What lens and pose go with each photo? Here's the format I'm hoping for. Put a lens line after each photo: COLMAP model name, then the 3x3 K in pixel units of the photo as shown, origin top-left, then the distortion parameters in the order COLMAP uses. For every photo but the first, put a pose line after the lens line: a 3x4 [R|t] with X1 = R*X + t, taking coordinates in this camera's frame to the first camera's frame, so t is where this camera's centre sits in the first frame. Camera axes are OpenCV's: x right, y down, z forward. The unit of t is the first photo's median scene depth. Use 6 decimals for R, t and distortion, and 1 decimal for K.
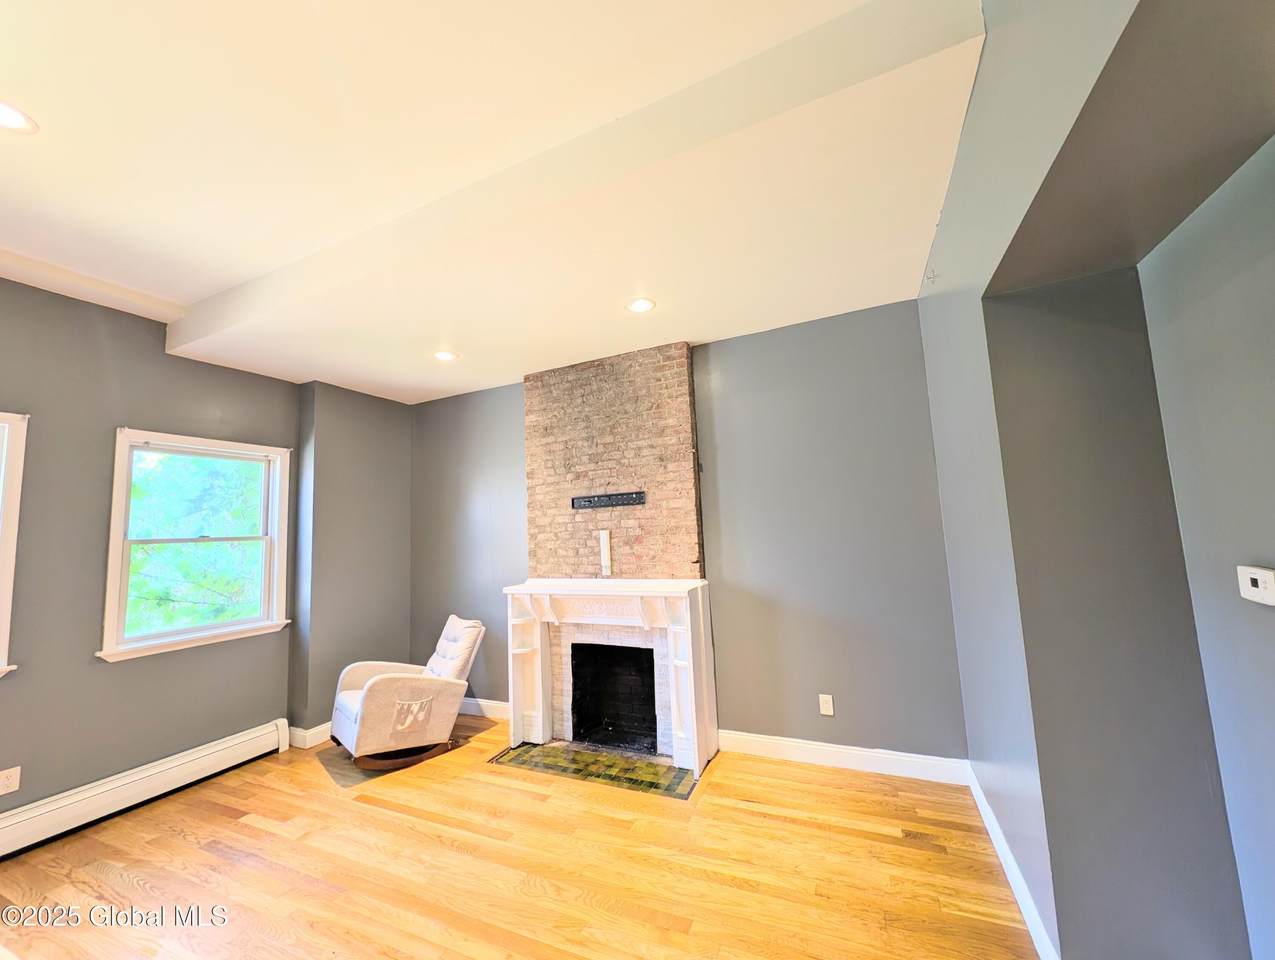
lens RADIAL K [[475.0, 0, 643.2], [0, 475.0, 476.3], [0, 0, 1]] dist [0.009079, -0.004554]
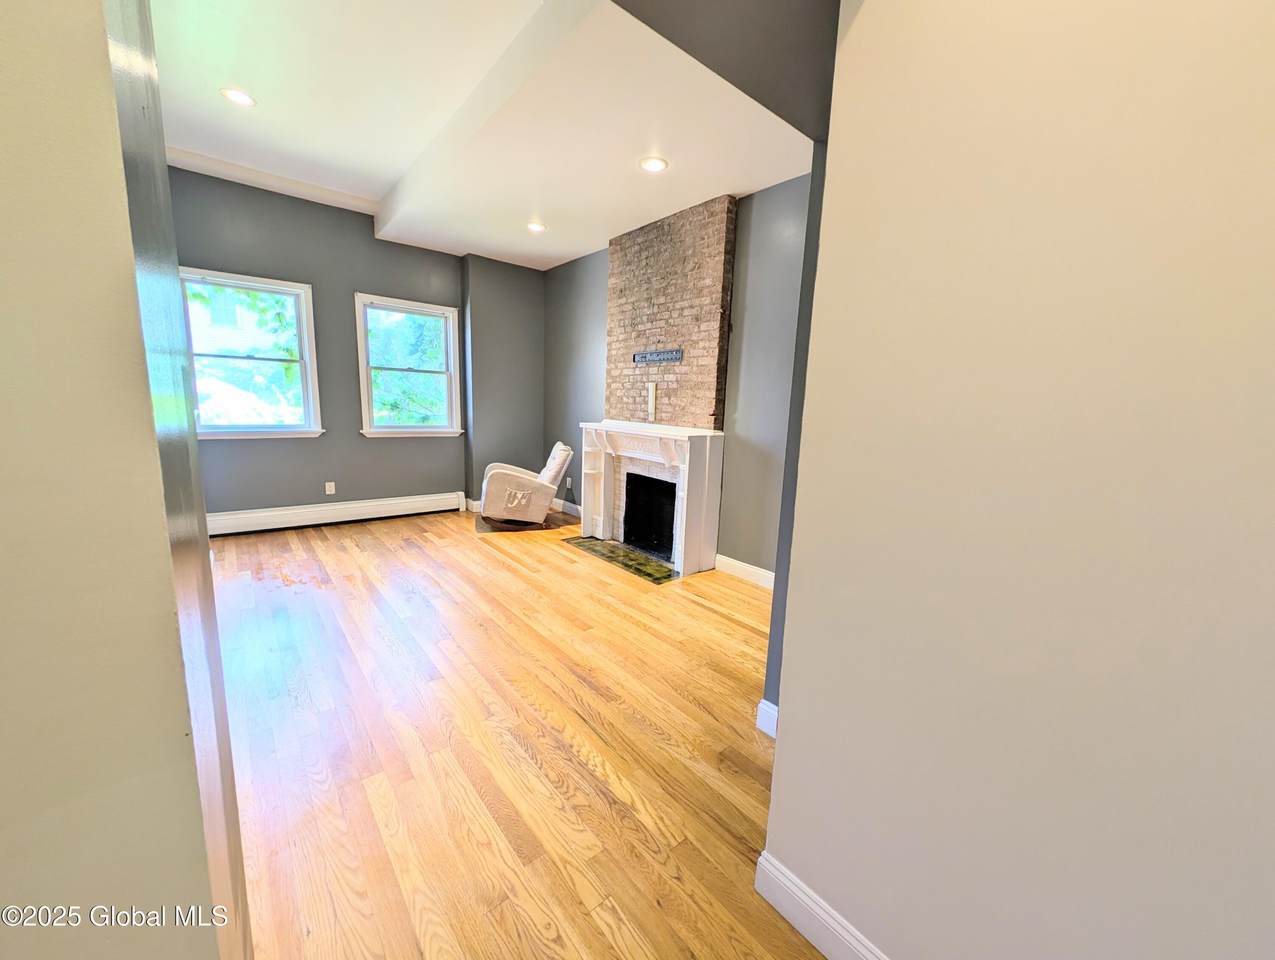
lens RADIAL K [[475.0, 0, 643.2], [0, 475.0, 476.3], [0, 0, 1]] dist [0.009079, -0.004554]
pose [[0.899448, 0.148882, -0.410887, 0.420339], [-0.034690, 0.961539, 0.272470, 0.017587], [0.435649, -0.230819, 0.870019, -0.081840]]
